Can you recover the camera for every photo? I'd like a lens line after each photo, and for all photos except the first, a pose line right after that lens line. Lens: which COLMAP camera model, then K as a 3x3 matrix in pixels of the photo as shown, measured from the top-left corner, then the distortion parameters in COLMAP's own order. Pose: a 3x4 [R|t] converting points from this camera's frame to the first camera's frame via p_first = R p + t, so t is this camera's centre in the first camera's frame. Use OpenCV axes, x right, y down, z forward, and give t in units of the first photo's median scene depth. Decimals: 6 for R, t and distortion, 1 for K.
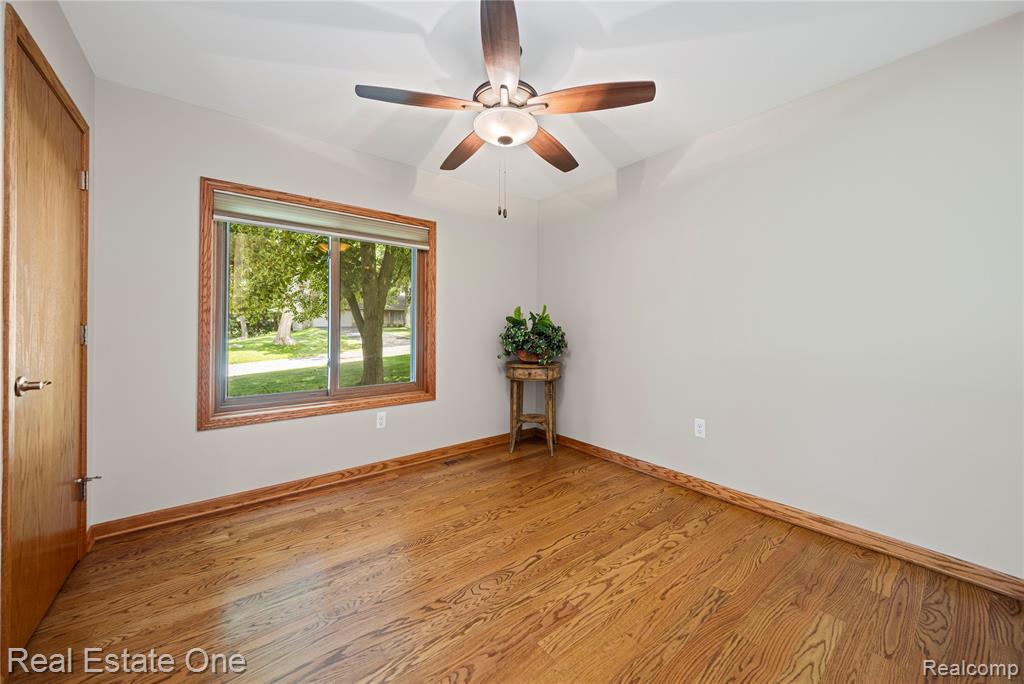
lens RADIAL K [[375.2, 0, 509.6], [0, 375.2, 325.6], [0, 0, 1]] dist [0.000753, 0.000014]
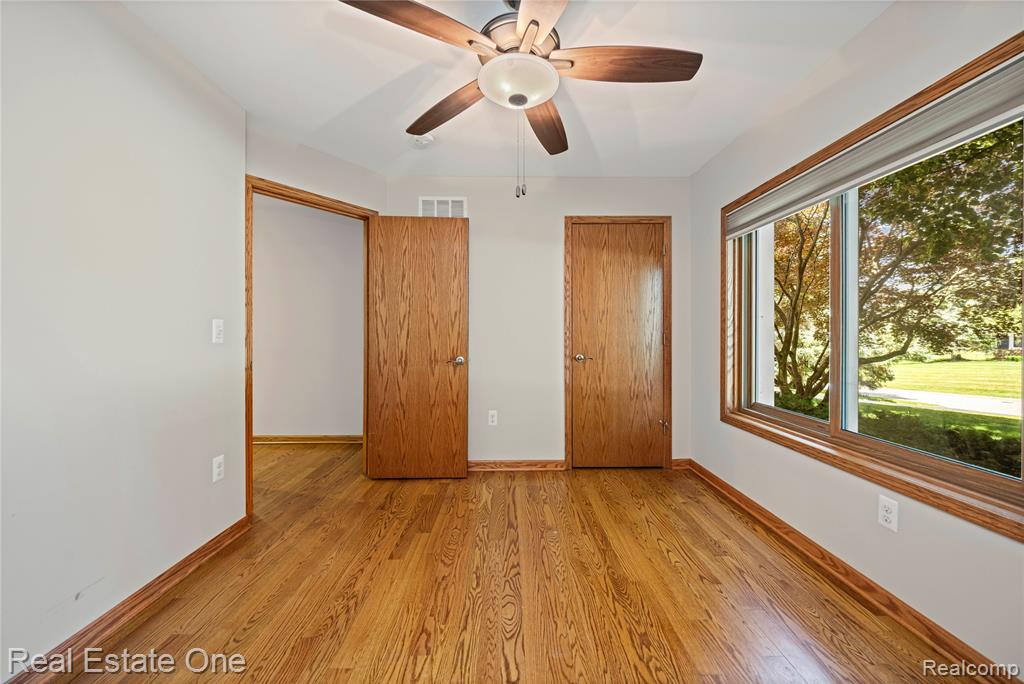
lens RADIAL K [[355.2, 0, 514.1], [0, 355.2, 336.0], [0, 0, 1]] dist [0.000836, -0.000479]
pose [[-0.605153, 0.006458, -0.796083, 0.680774], [0.004879, 0.999978, 0.004403, 0.001803], [0.796095, -0.001220, -0.605171, 1.654968]]
